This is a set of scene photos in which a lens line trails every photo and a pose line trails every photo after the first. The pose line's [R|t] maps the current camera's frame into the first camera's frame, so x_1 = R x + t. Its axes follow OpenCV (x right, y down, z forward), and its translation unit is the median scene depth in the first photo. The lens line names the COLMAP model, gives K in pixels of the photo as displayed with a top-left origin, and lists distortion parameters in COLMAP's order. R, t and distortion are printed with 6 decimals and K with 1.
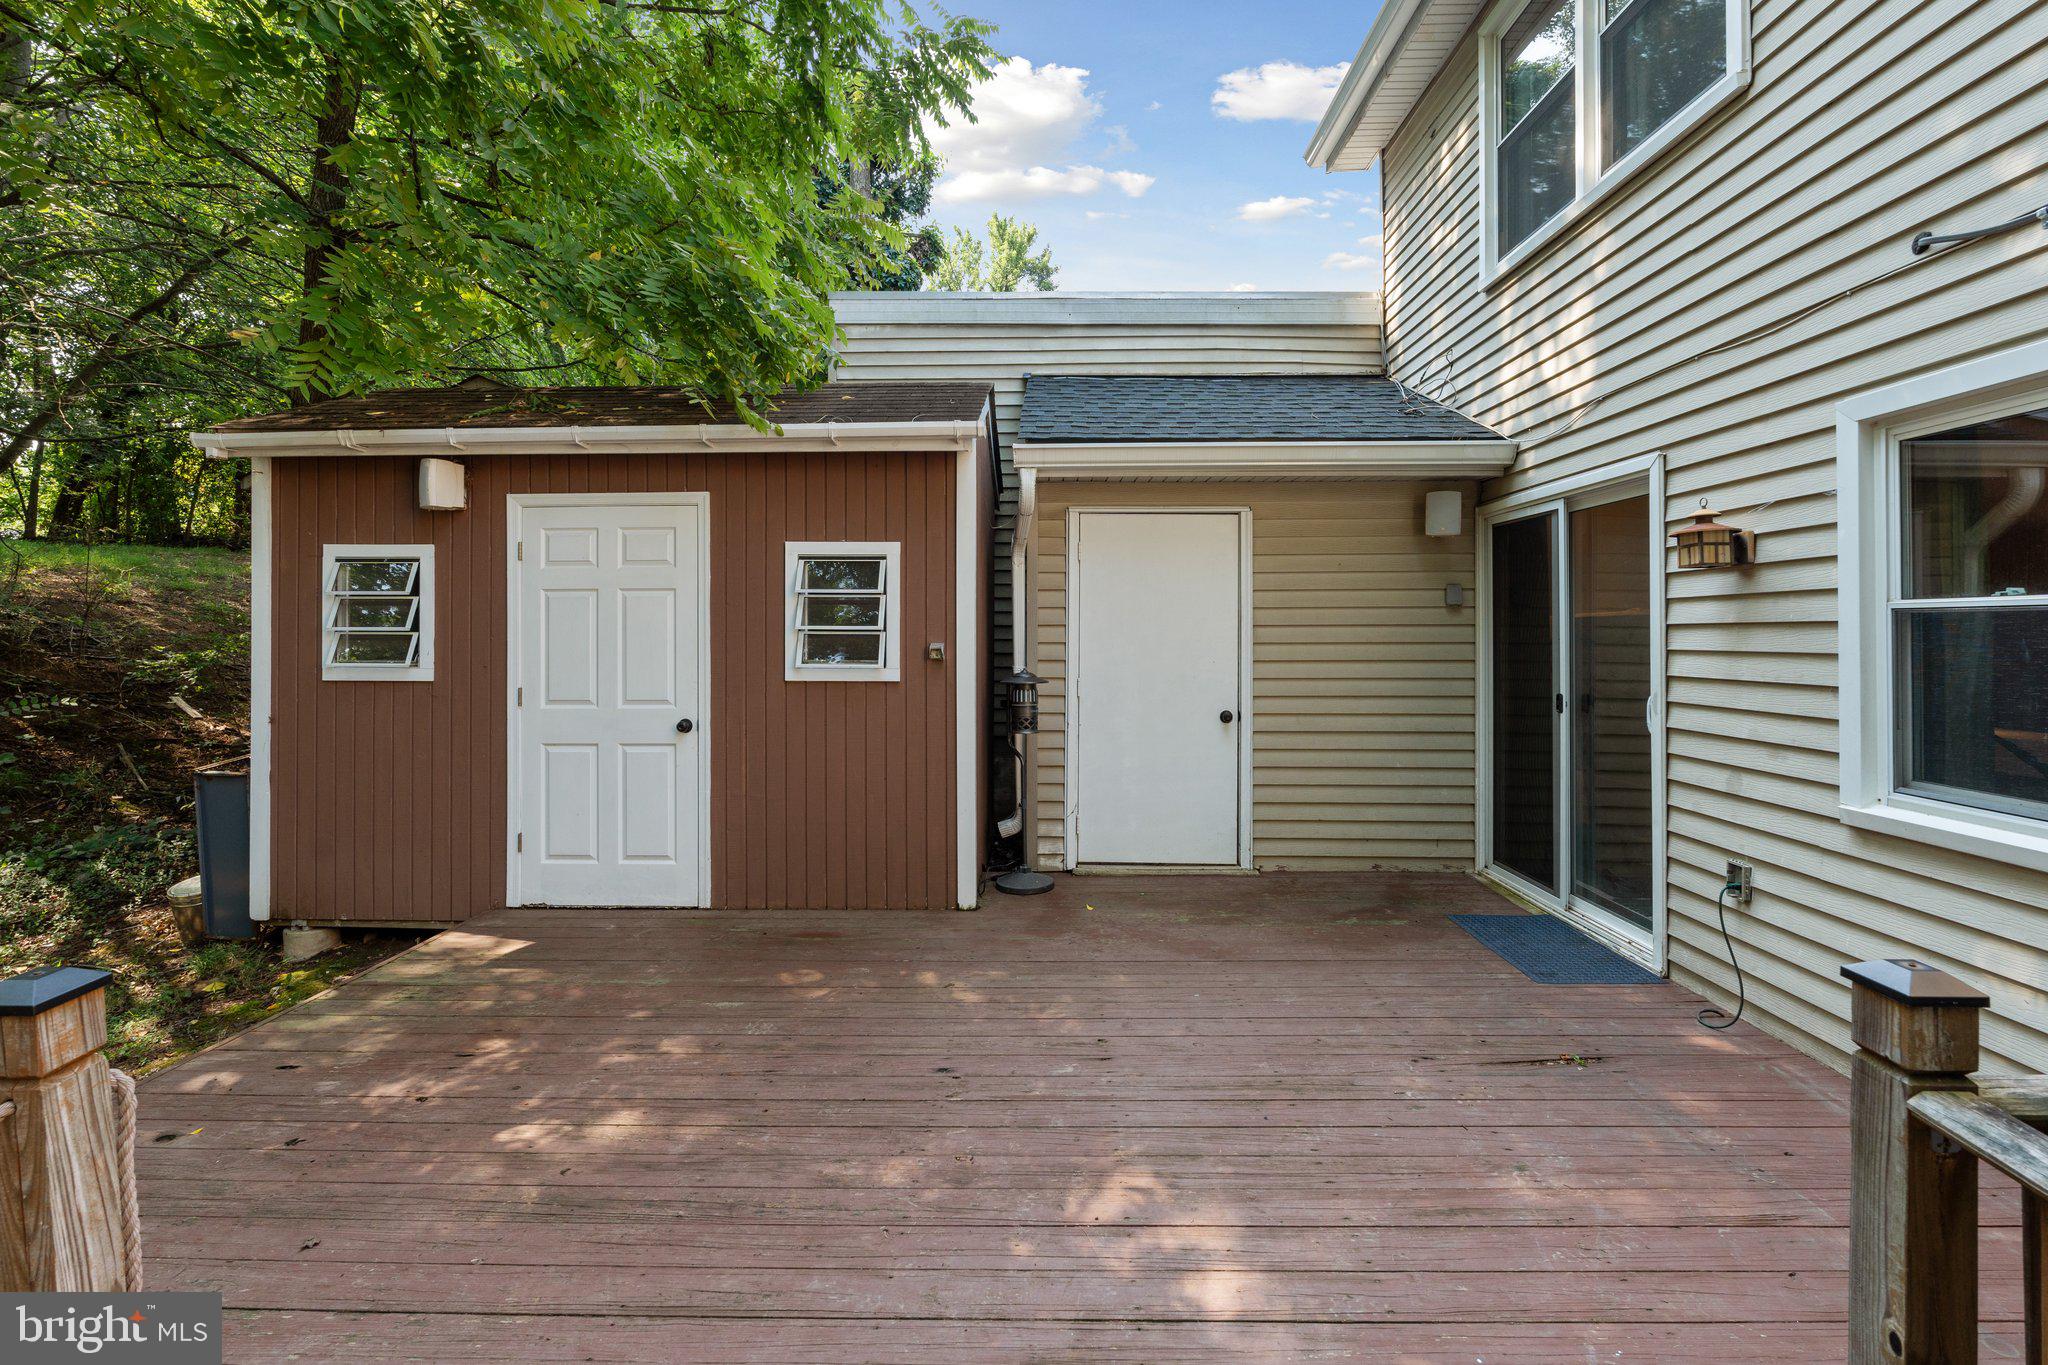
lens RADIAL K [[910.3, 0, 1040.9], [0, 910.3, 617.9], [0, 0, 1]] dist [-0.008580, -0.001164]
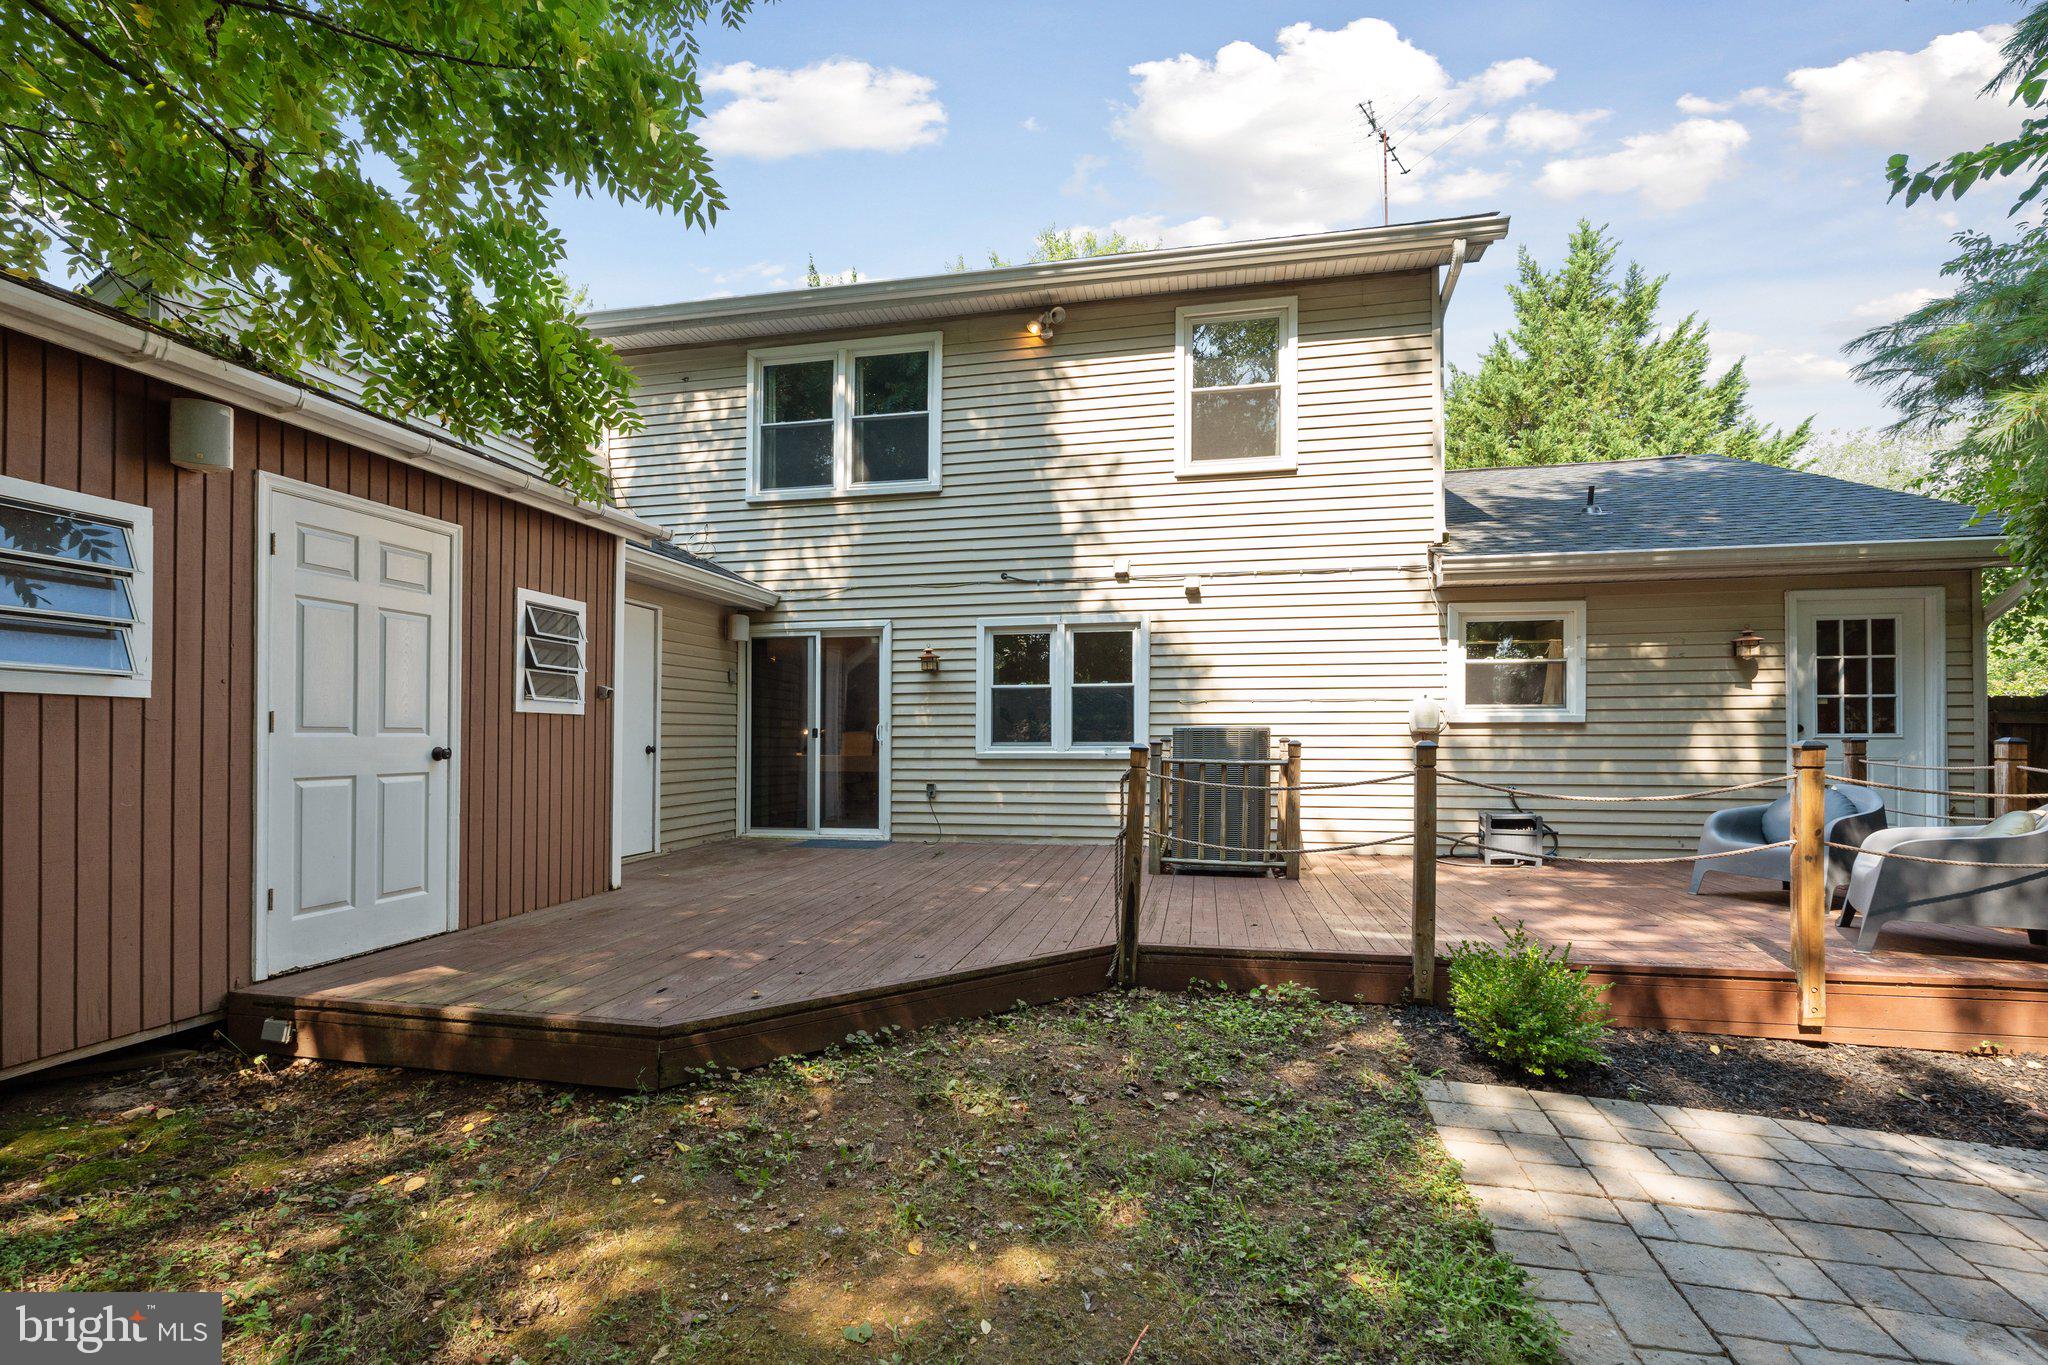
lens RADIAL K [[910.3, 0, 1005.1], [0, 910.3, 740.8], [0, 0, 1]] dist [-0.008580, -0.001164]
pose [[0.193397, -0.002064, 0.981118, -1.620541], [-0.013582, 0.999896, 0.004781, 0.118467], [-0.981026, -0.014250, 0.193349, 0.250091]]
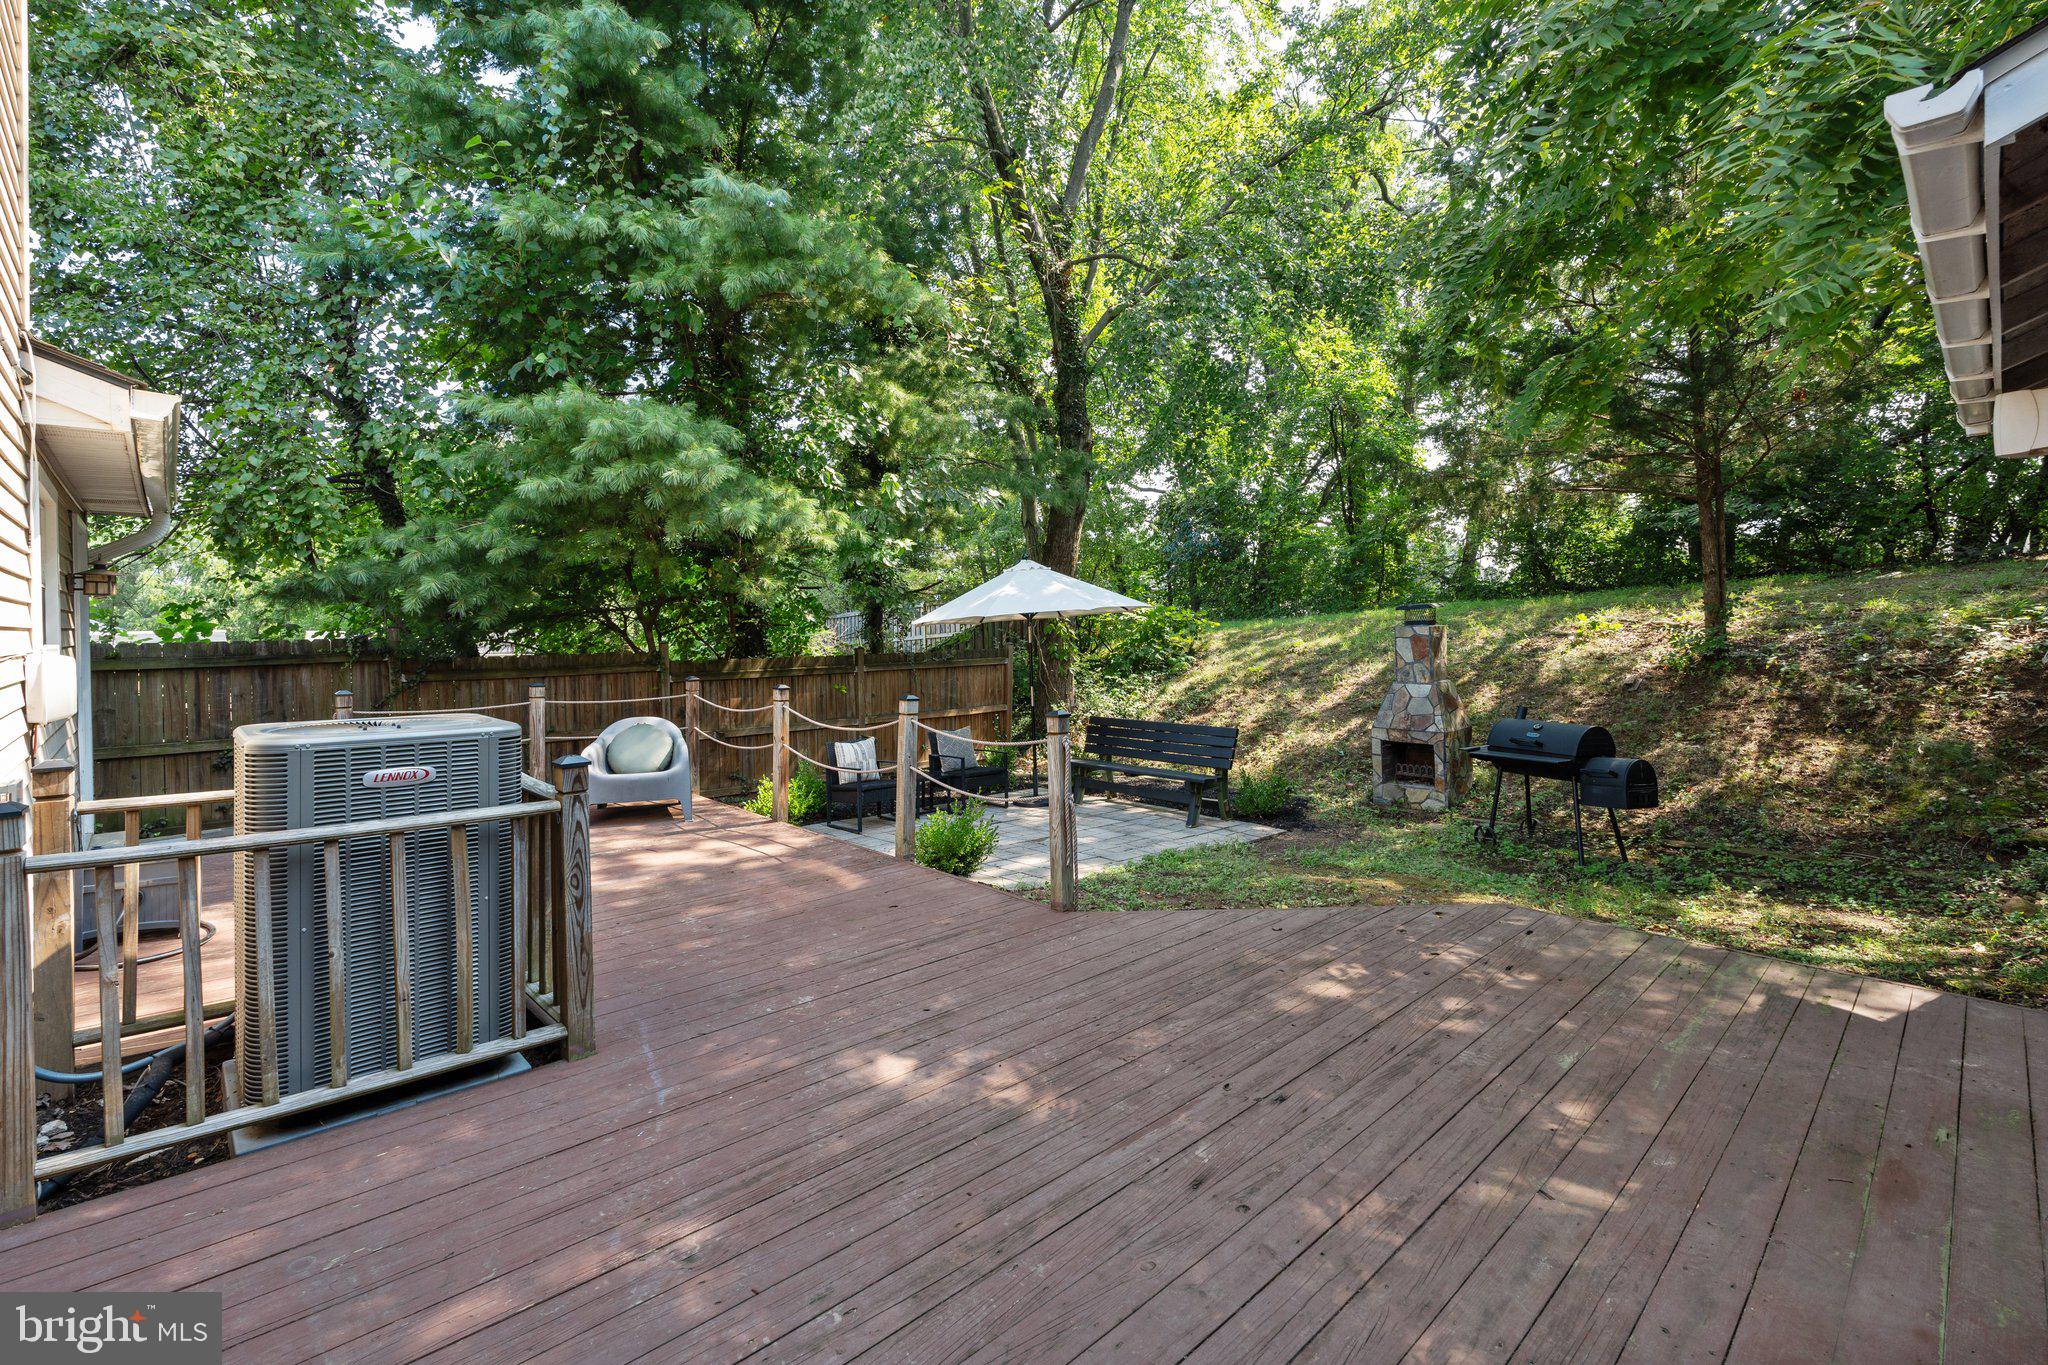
lens RADIAL K [[910.3, 0, 1018.6], [0, 910.3, 628.1], [0, 0, 1]] dist [-0.008580, -0.001164]
pose [[-0.717589, 0.010906, -0.696382, 0.591447], [0.020123, 0.999785, -0.005077, 0.011782], [0.696176, -0.017657, -0.717654, 1.211792]]
